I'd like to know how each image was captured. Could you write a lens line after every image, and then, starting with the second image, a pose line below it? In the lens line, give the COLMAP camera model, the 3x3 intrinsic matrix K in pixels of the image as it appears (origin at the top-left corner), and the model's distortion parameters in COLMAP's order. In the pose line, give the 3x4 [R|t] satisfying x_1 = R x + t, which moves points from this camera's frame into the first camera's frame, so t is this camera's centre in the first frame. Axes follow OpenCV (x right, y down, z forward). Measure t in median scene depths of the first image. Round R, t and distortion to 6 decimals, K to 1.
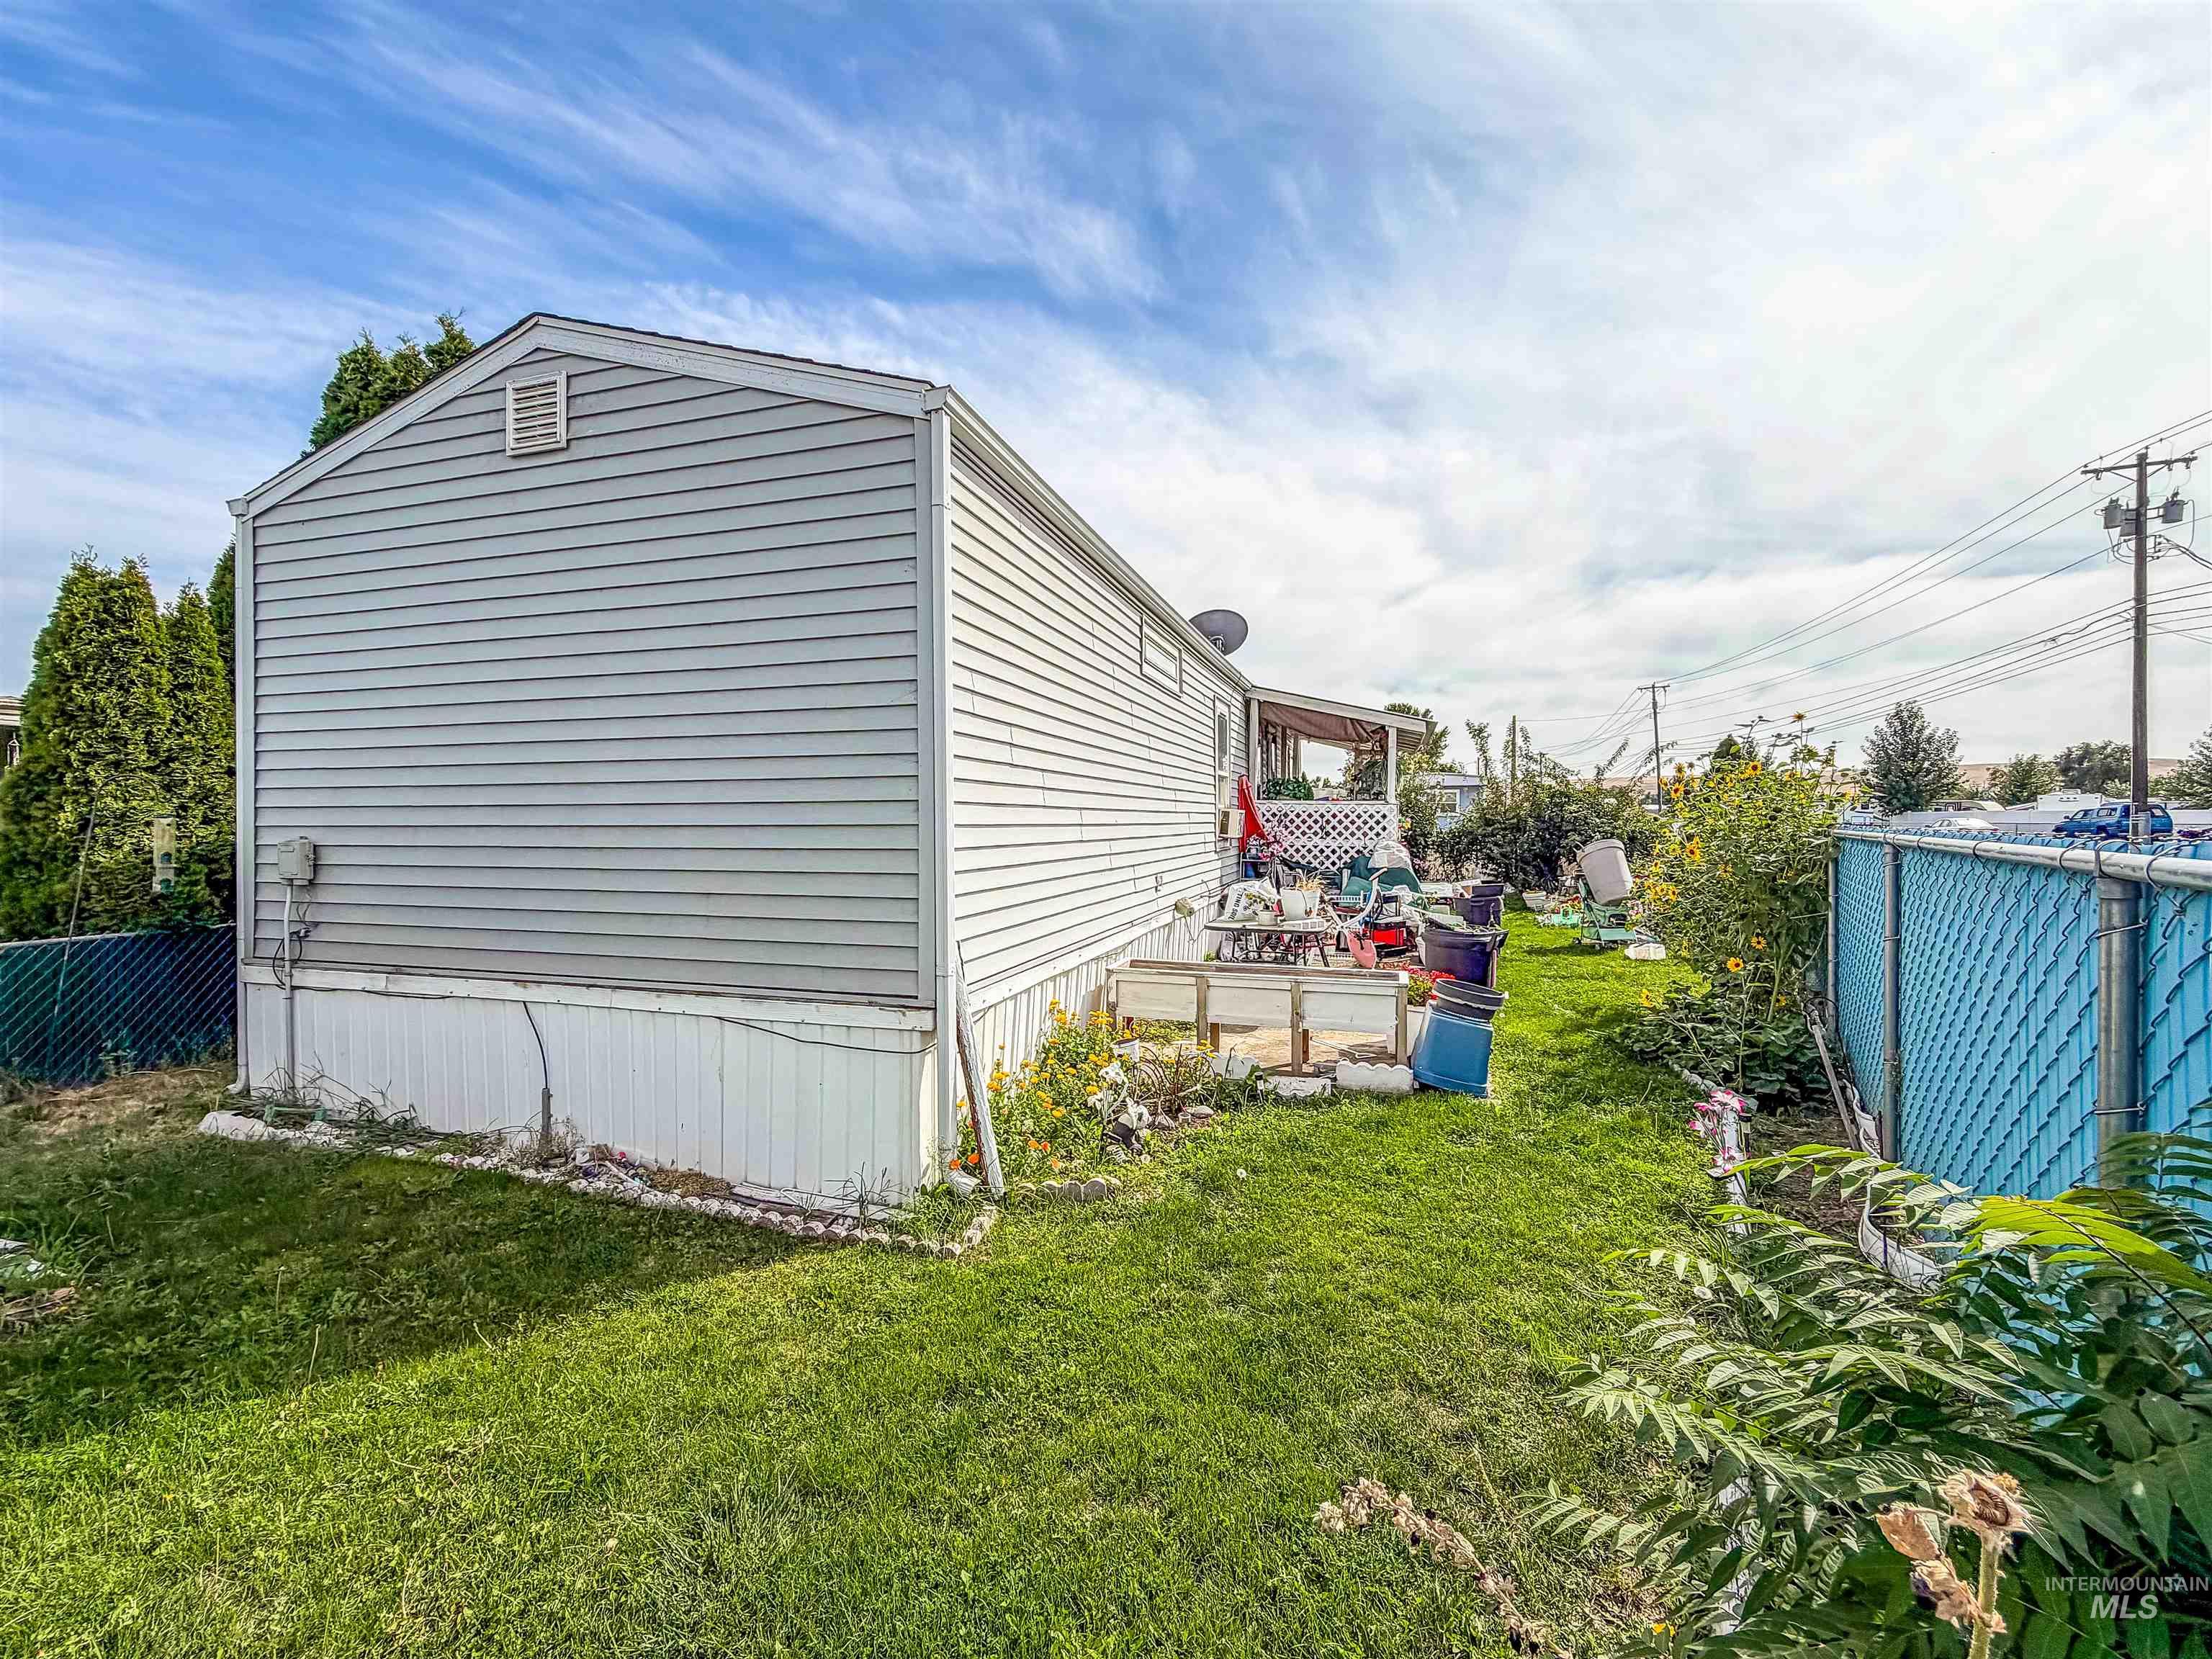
lens RADIAL K [[892.0, 0, 1106.6], [0, 892.0, 913.9], [0, 0, 1]] dist [0.000392, 0.000020]
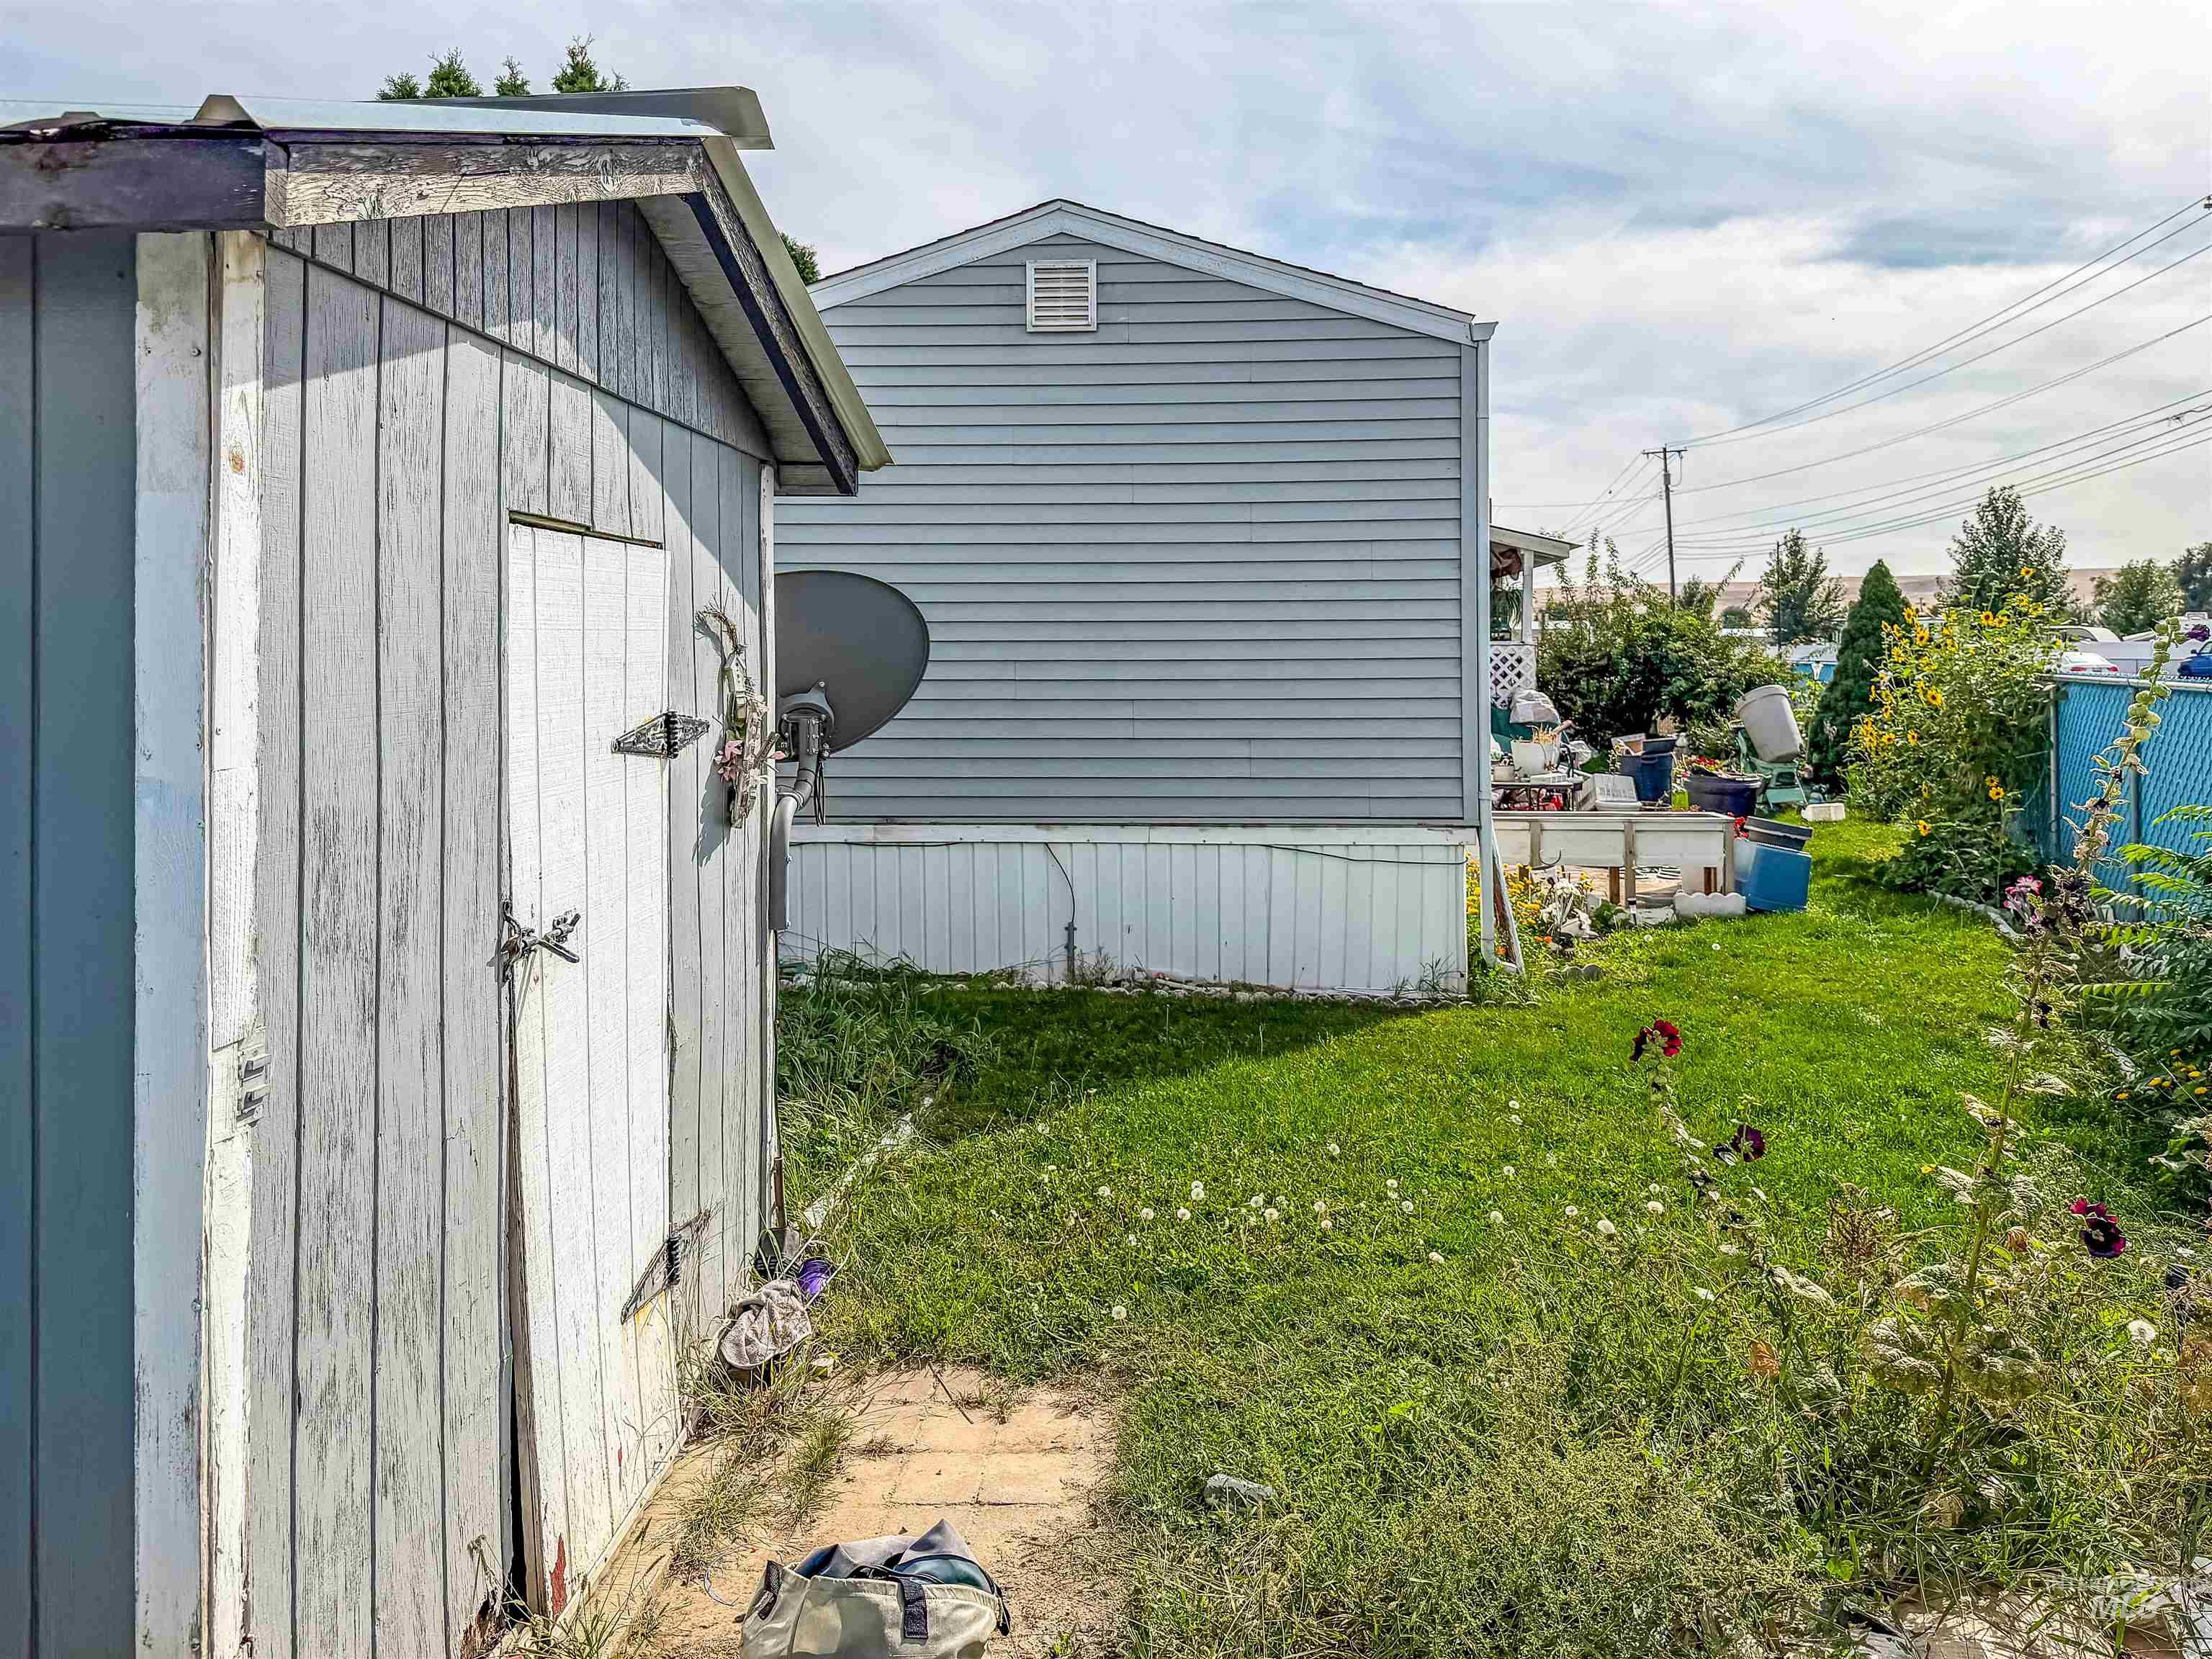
lens RADIAL K [[1608.5, 0, 1106.0], [0, 1608.5, 829.5], [0, 0, 1]] dist [0.088020, -0.103273]
pose [[0.971602, -0.025372, 0.235259, -0.818354], [0.024871, 0.999678, 0.005097, 0.058335], [-0.235312, 0.000898, 0.971919, -0.703905]]
